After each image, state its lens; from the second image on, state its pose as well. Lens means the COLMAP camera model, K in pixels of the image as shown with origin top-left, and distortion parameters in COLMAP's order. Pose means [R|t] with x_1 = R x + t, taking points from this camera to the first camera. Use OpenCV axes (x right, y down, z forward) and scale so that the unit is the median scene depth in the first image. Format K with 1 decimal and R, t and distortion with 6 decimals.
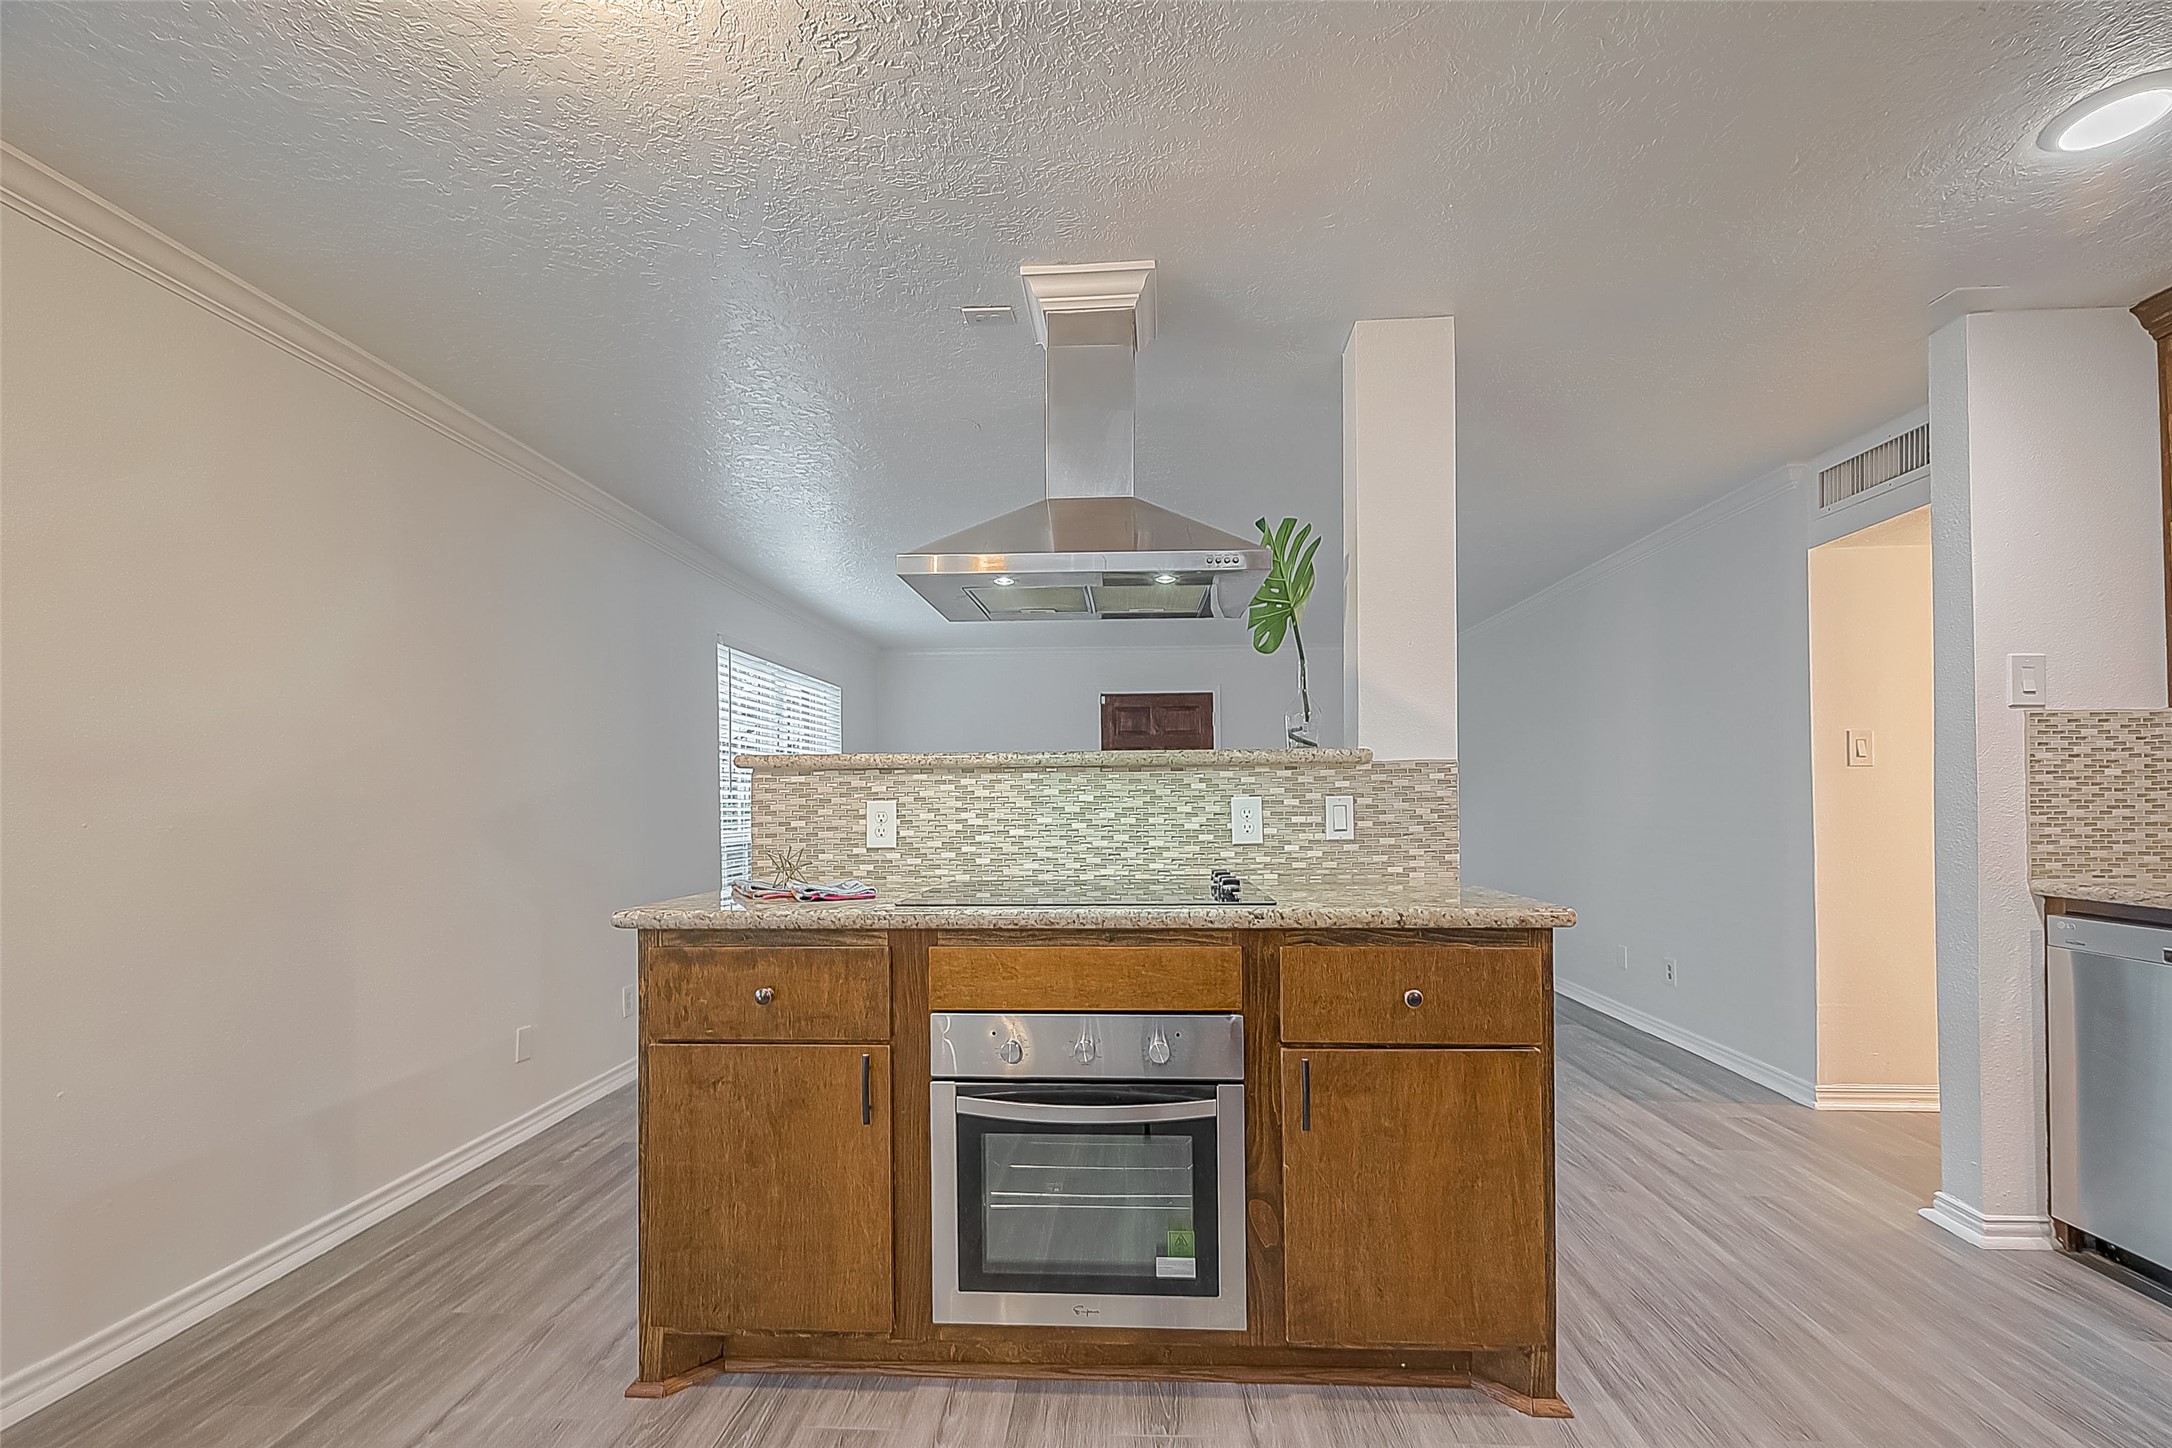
lens RADIAL K [[851.1, 0, 1106.2], [0, 851.1, 811.1], [0, 0, 1]] dist [-0.001895, 0.001273]
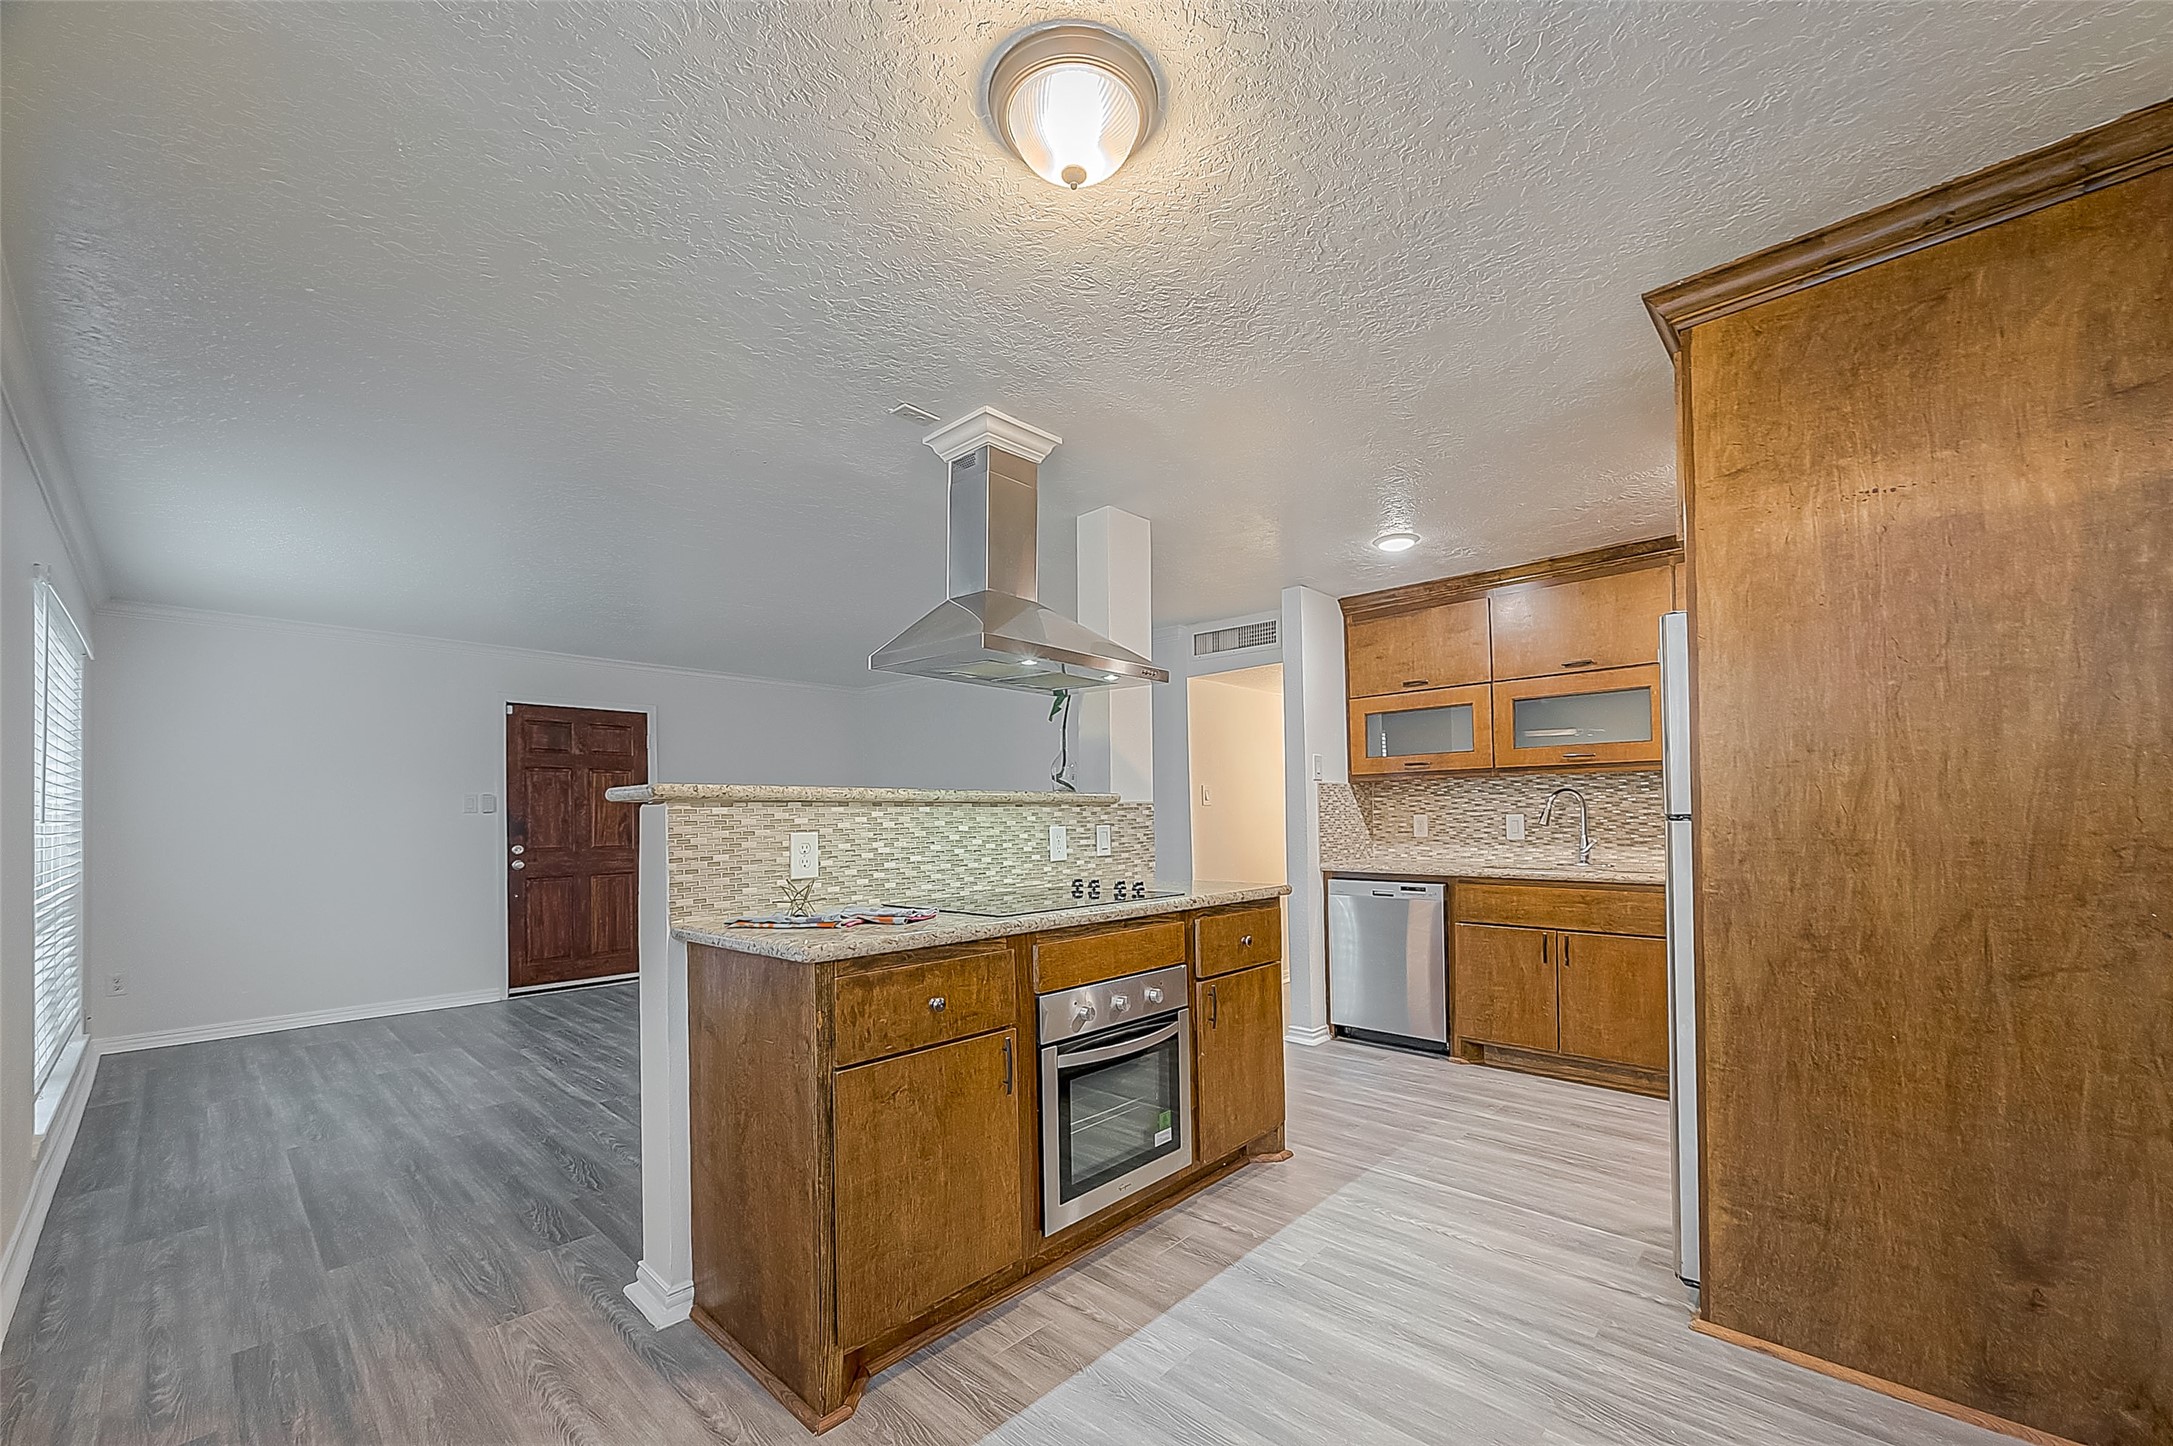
lens RADIAL K [[854.7, 0, 1104.6], [0, 854.7, 811.6], [0, 0, 1]] dist [-0.006683, -0.002243]
pose [[0.640477, 0.006395, 0.767951, -0.854596], [0.015970, 0.999638, -0.021643, -0.009595], [-0.767811, 0.026127, 0.640143, 0.065918]]
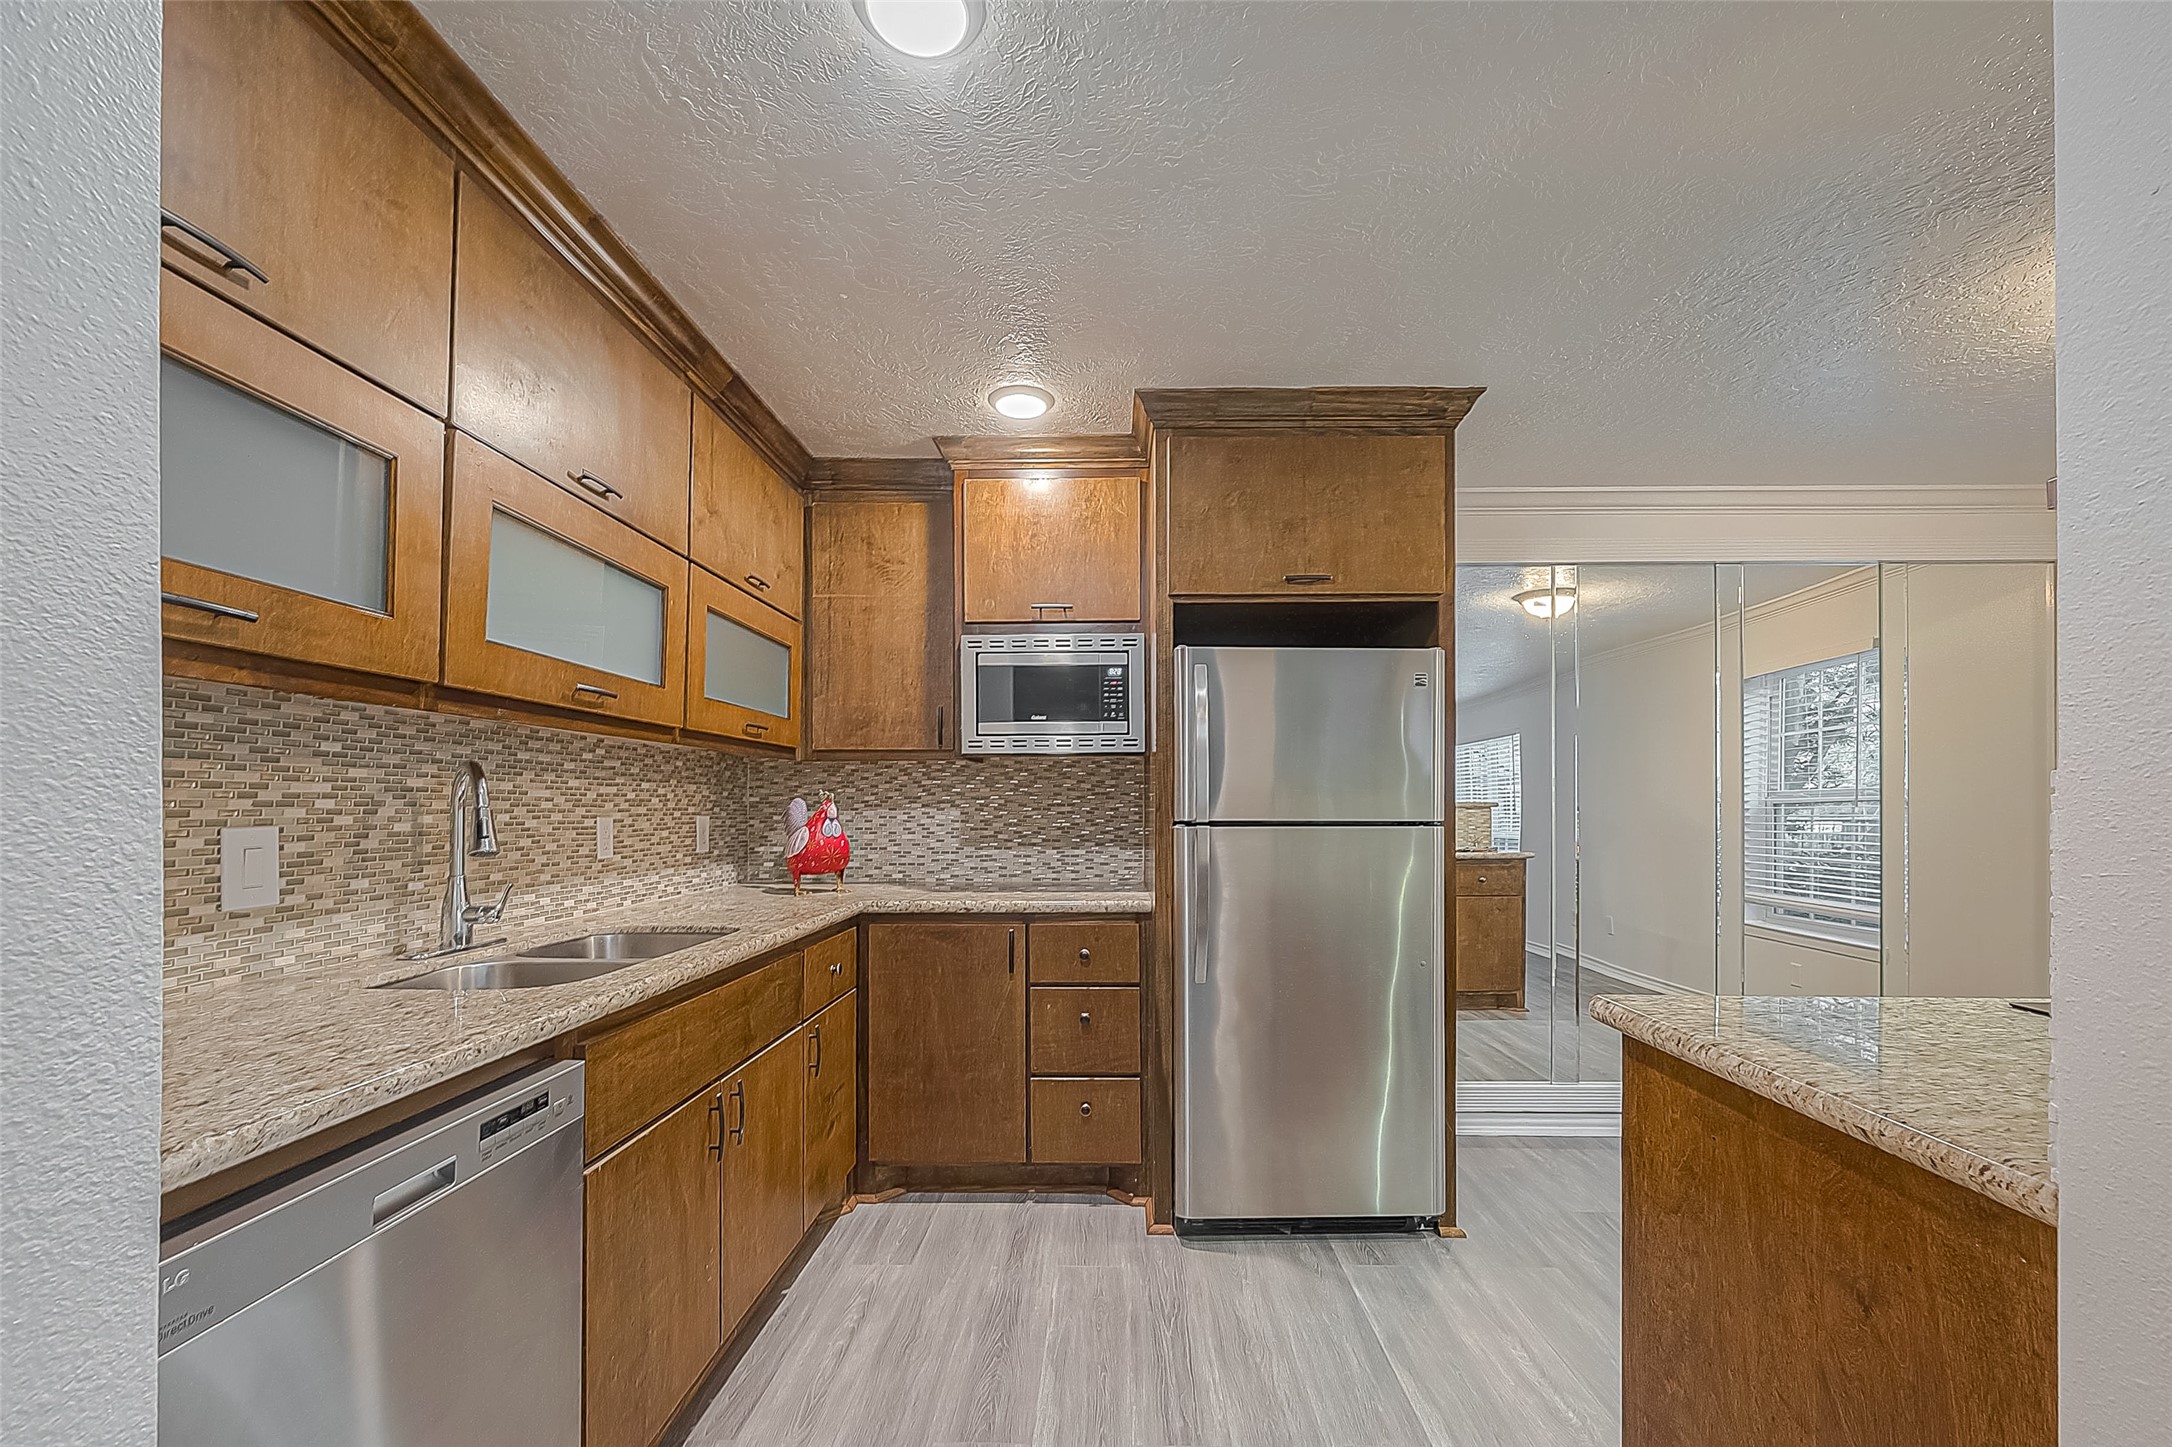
lens RADIAL K [[851.1, 0, 1100.8], [0, 851.1, 803.5], [0, 0, 1]] dist [-0.001895, 0.001273]
pose [[-0.999727, 0.007352, -0.022157, 0.712603], [0.007219, 0.999955, 0.006102, -0.048209], [0.022201, 0.005941, -0.999736, 1.255033]]
